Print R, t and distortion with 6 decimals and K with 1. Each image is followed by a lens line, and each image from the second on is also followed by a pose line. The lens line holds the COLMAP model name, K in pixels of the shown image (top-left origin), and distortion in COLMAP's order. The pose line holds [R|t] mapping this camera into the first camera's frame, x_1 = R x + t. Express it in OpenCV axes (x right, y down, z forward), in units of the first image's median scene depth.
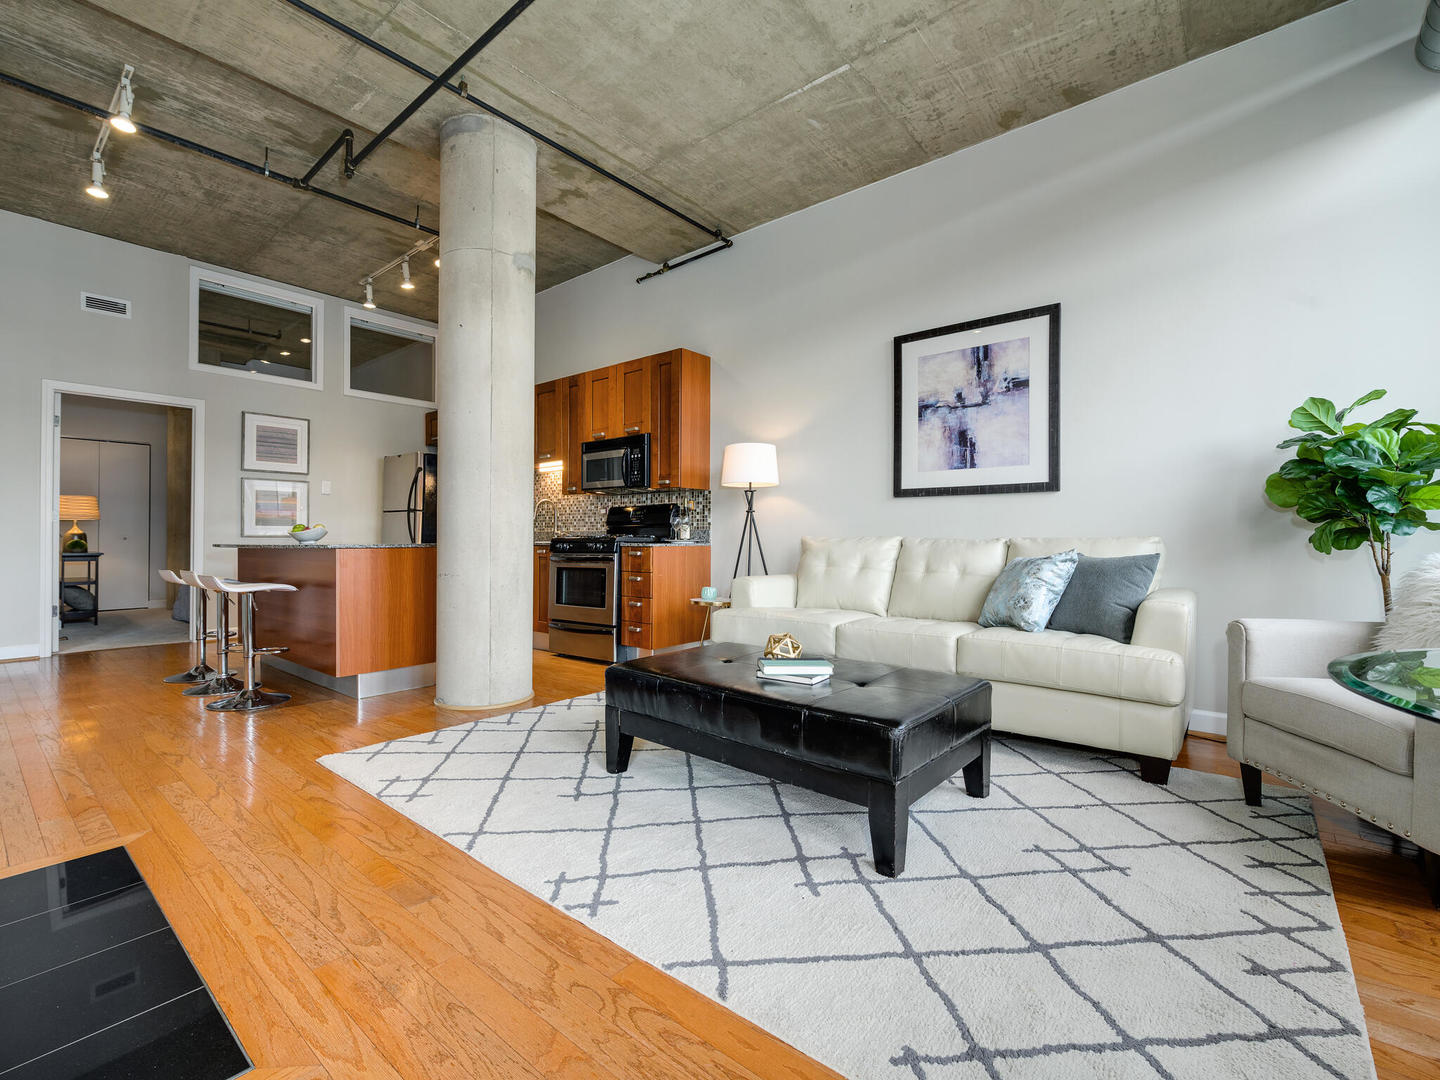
lens RADIAL K [[642.4, 0, 714.3], [0, 642.4, 532.8], [0, 0, 1]] dist [-0.000858, -0.002398]
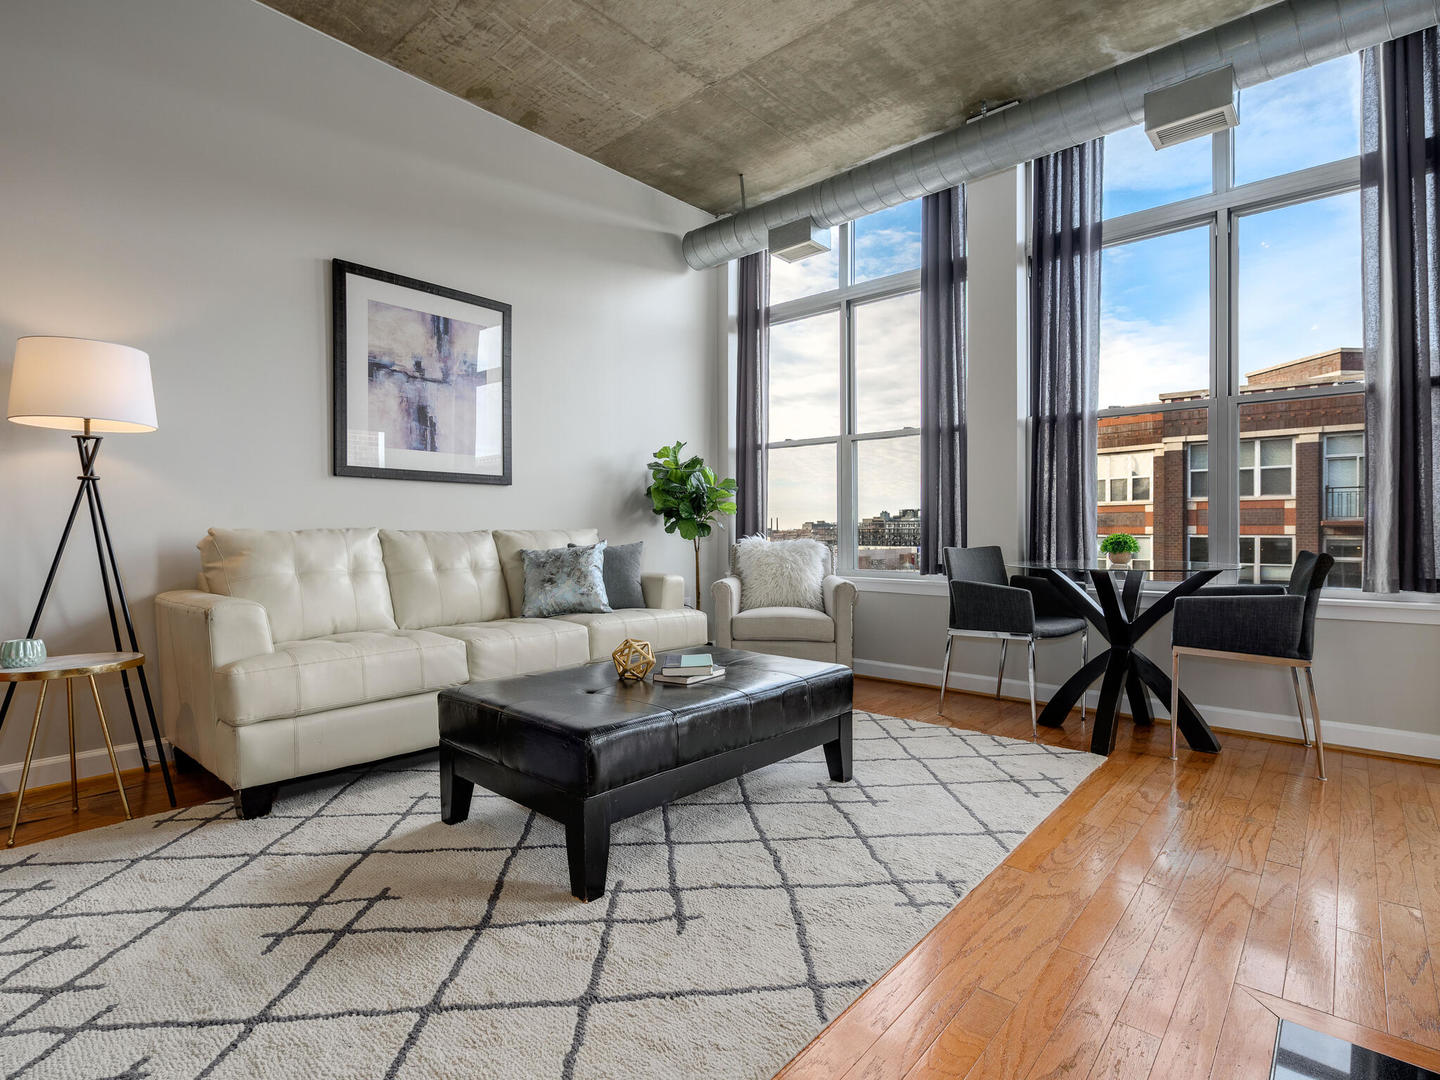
lens RADIAL K [[728.9, 0, 714.8], [0, 728.9, 540.3], [0, 0, 1]] dist [-0.008373, -0.000378]
pose [[0.023380, -0.013156, 0.999640, -0.561360], [-0.005487, 0.999897, 0.013288, 0.005876], [-0.999712, -0.005795, 0.023306, 0.557587]]
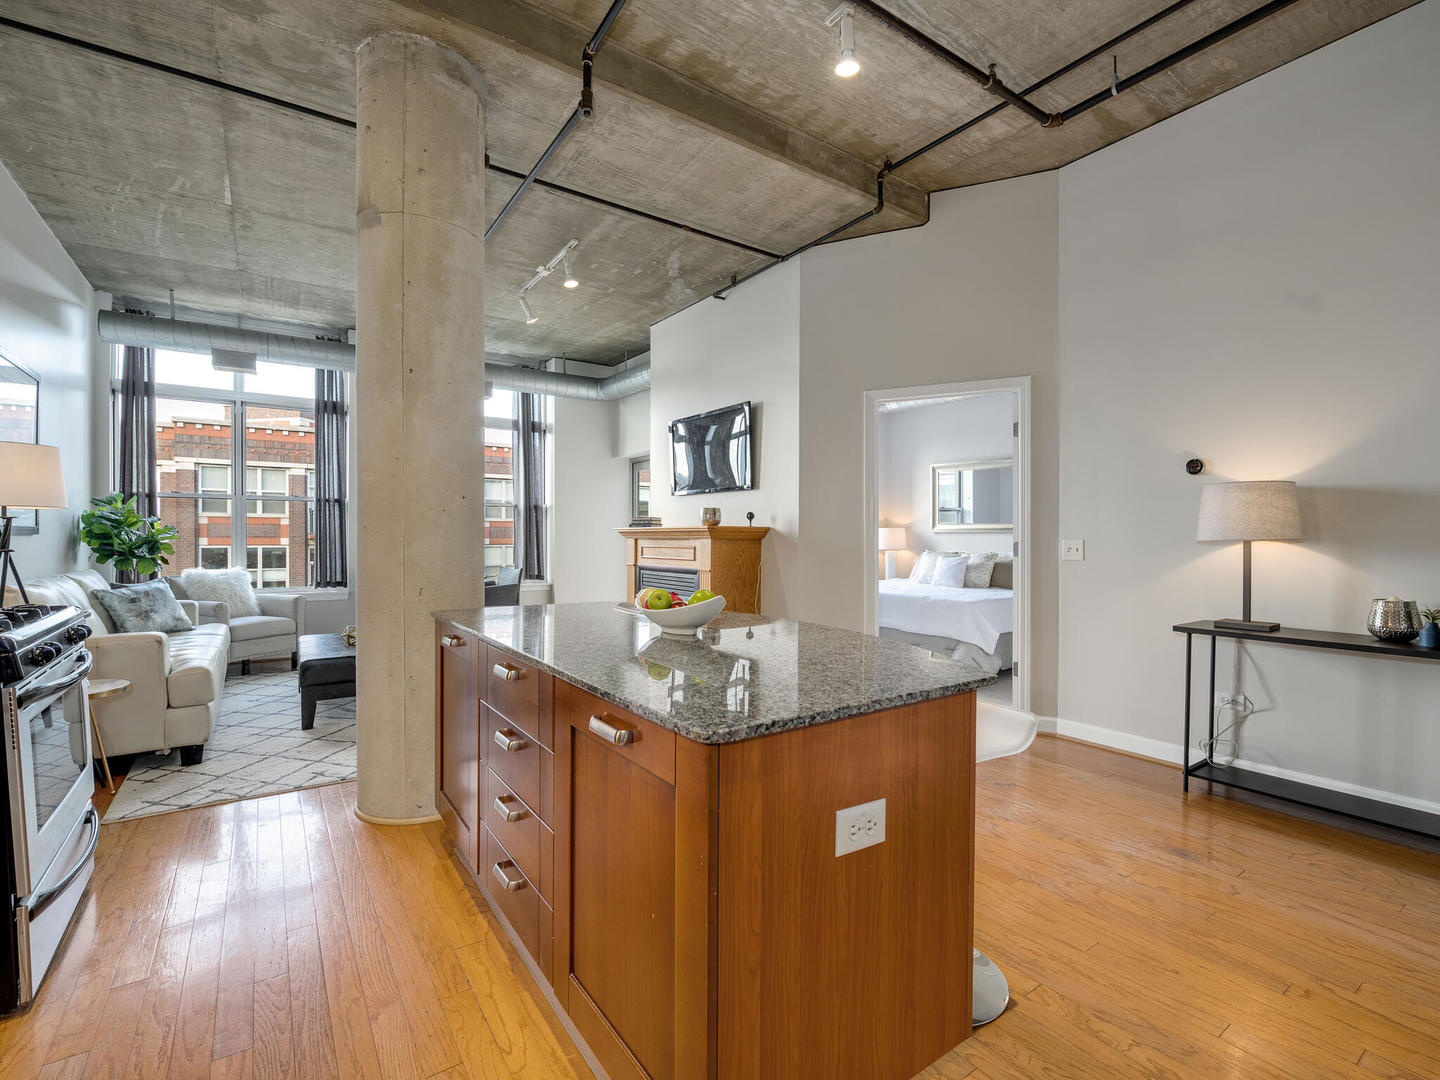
lens RADIAL K [[658.5, 0, 724.8], [0, 658.5, 546.5], [0, 0, 1]] dist [-0.018358, 0.001525]
pose [[-0.964749, -0.006174, 0.263098, -0.866975], [-0.004369, 0.999963, 0.007446, -0.050180], [-0.263134, 0.006034, -0.964740, 1.587245]]
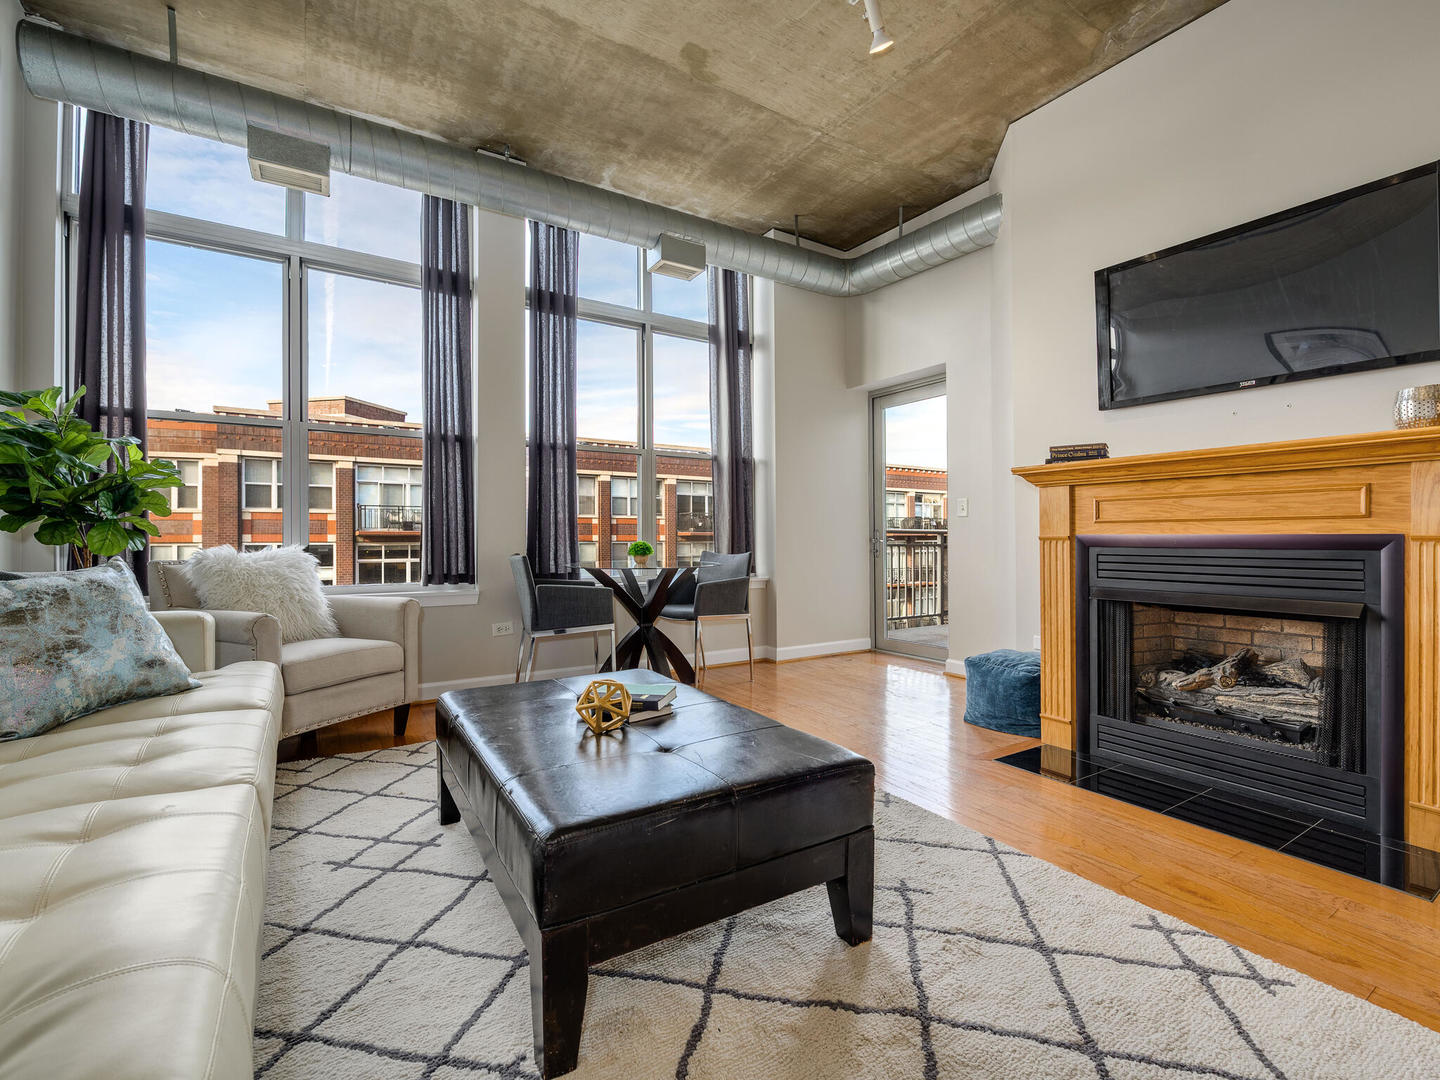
lens RADIAL K [[642.4, 0, 723.5], [0, 642.4, 537.4], [0, 0, 1]] dist [-0.000858, -0.002398]
pose [[-0.954095, 0.000810, 0.299504, -0.139116], [-0.001312, 0.999975, -0.006884, 0.006789], [-0.299502, -0.006961, -0.954070, 1.036869]]
